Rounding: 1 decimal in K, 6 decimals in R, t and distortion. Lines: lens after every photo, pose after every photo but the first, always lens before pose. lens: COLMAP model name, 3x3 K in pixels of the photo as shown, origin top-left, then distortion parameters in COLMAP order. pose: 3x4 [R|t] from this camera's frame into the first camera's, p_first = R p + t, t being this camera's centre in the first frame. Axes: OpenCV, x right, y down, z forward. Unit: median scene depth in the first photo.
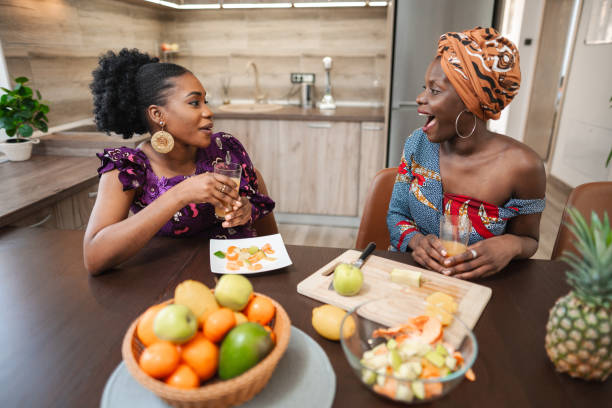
lens RADIAL K [[417.6, 0, 297.9], [0, 417.6, 203.0], [0, 0, 1]] dist [-0.025817, 0.003976]
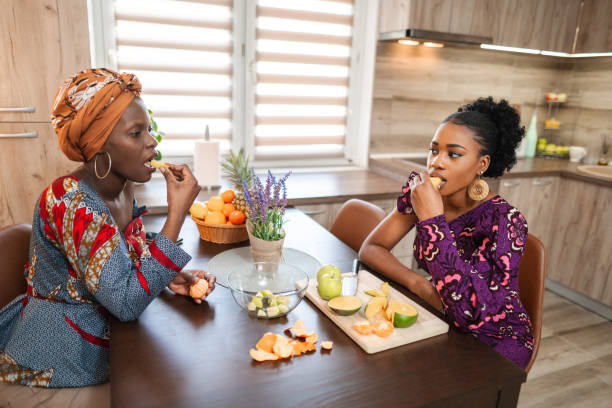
lens RADIAL K [[454.7, 0, 302.9], [0, 454.7, 207.3], [0, 0, 1]] dist [-0.043129, 0.043246]
pose [[0.533392, 0.250489, -0.807928, 0.305073], [-0.325585, 0.942355, 0.077216, -0.034401], [0.780697, 0.221863, 0.584200, 0.013744]]
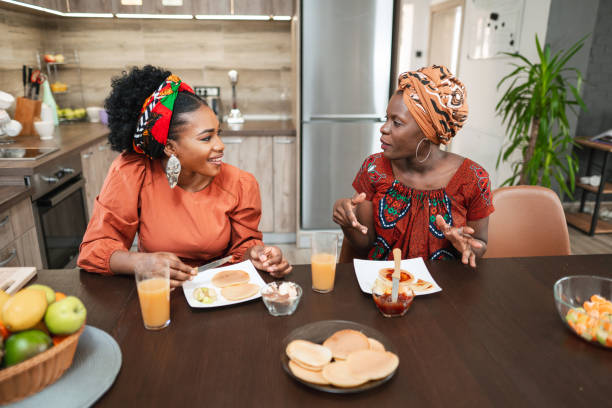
lens RADIAL K [[441.6, 0, 286.3], [0, 441.6, 201.8], [0, 0, 1]] dist [-0.008613, 0.003005]
pose [[0.974454, -0.062589, 0.215691, -0.050758], [0.069728, 0.997237, -0.025638, -0.009334], [-0.213490, 0.040023, 0.976125, -0.021408]]
